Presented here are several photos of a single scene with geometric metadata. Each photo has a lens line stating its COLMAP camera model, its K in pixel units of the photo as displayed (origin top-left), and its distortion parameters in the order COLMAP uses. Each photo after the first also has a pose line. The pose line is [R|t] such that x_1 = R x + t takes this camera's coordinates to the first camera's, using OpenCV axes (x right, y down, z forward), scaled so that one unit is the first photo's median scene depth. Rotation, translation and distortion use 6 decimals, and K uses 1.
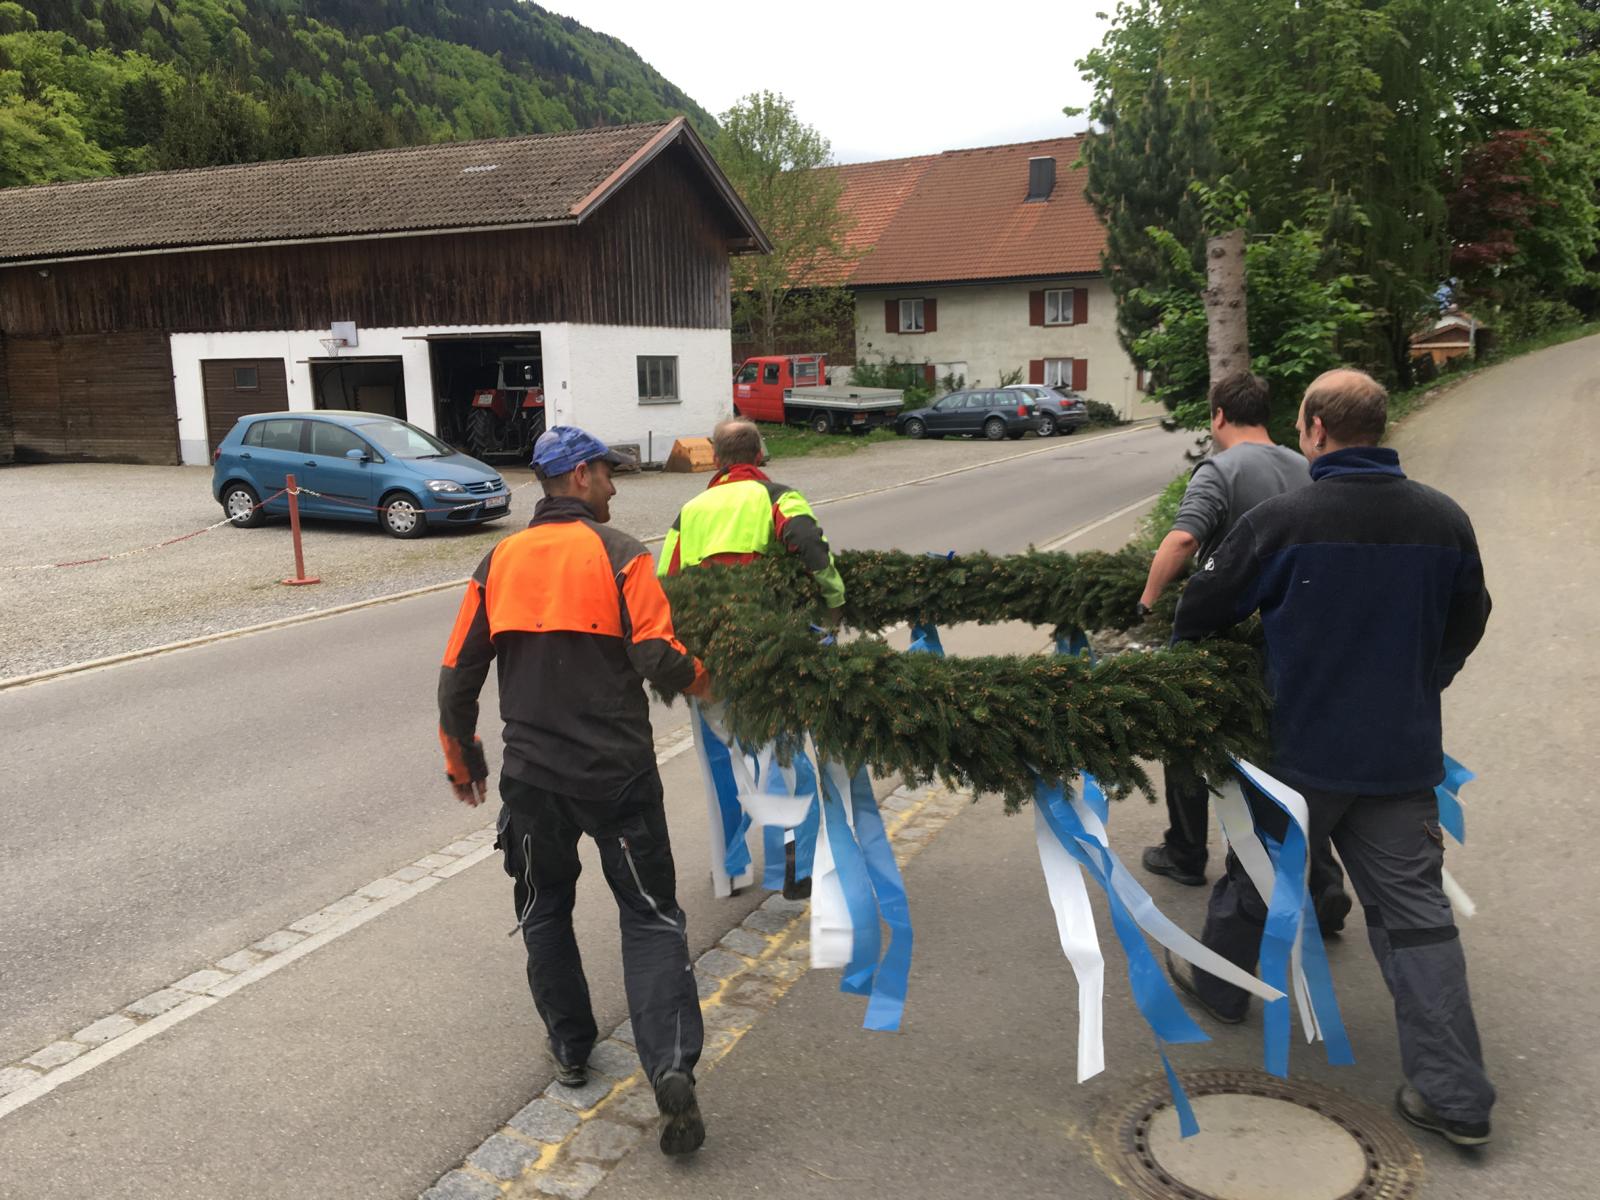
lens RADIAL K [[1331.7, 0, 800.0], [0, 1331.7, 600.0], [0, 0, 1]] dist [0.089714, -0.177755]
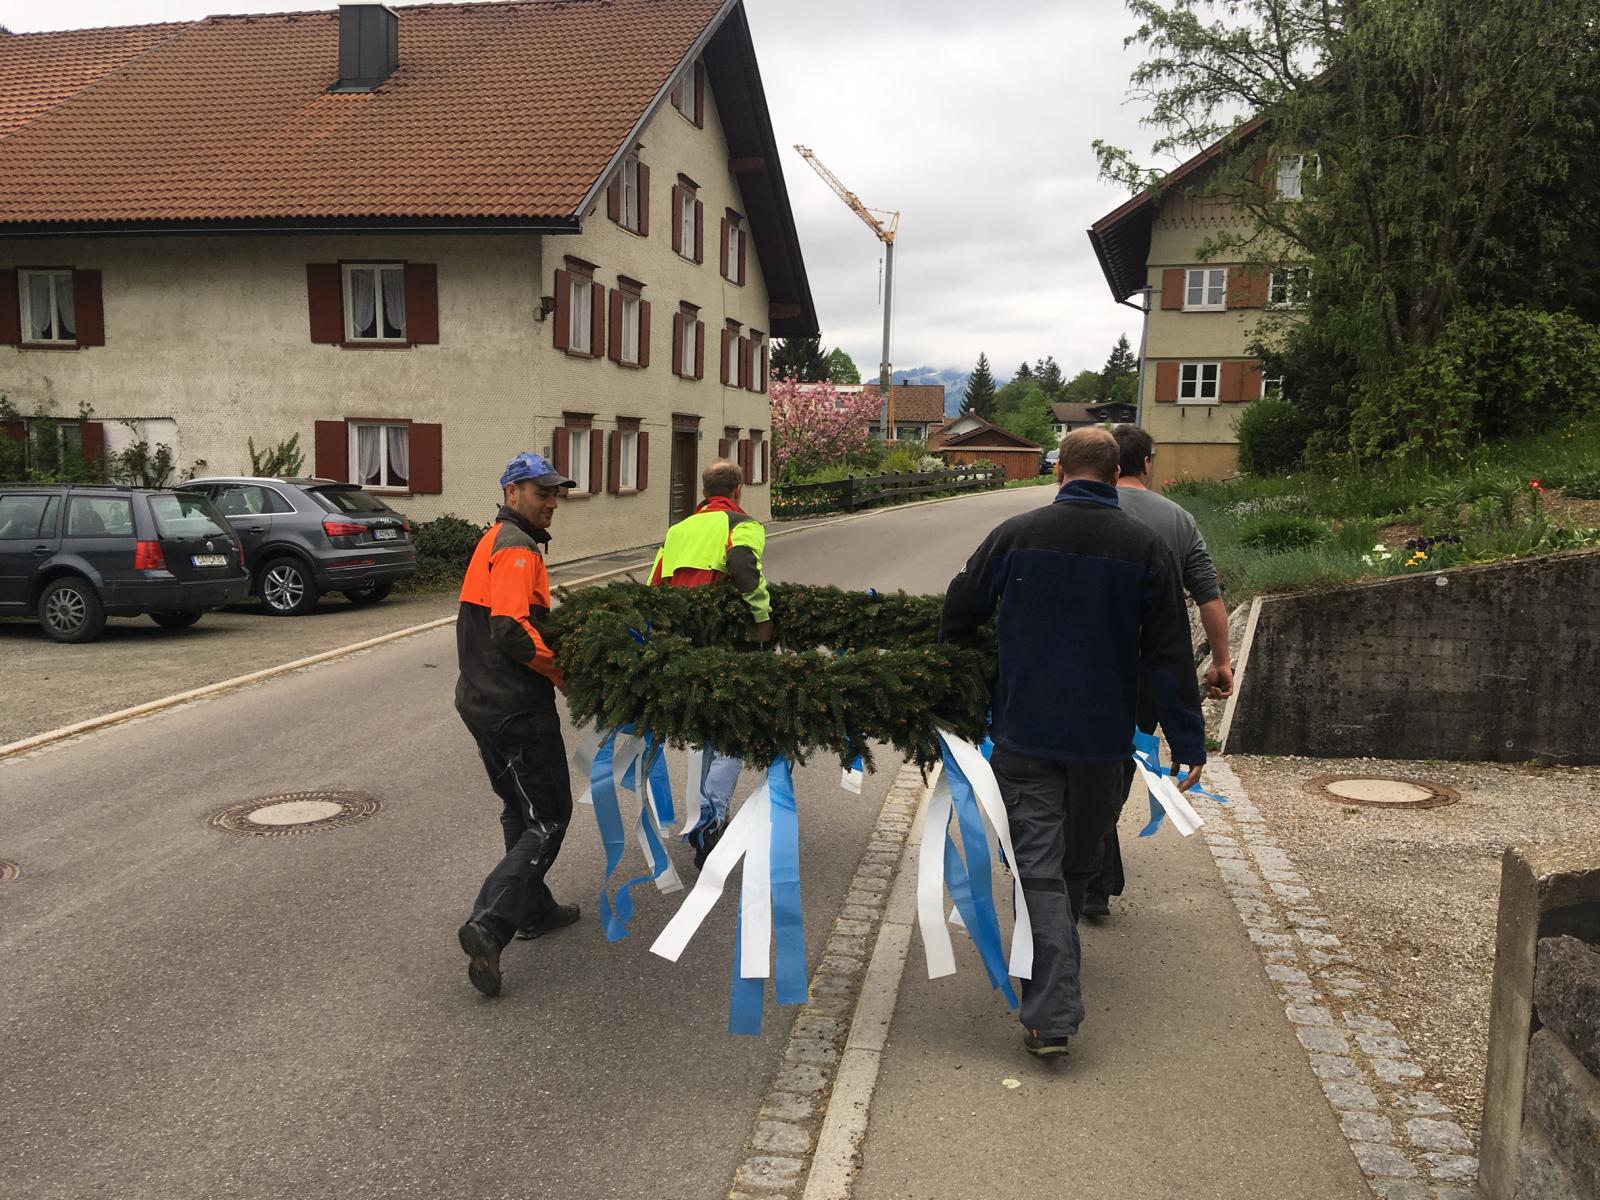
lens RADIAL K [[1331.7, 0, 800.0], [0, 1331.7, 600.0], [0, 0, 1]] dist [0.089714, -0.177755]
pose [[0.942126, 0.007354, 0.335178, 0.172959], [0.014542, 0.997922, -0.062769, -0.090070], [-0.334943, 0.064011, 0.940062, 0.532785]]
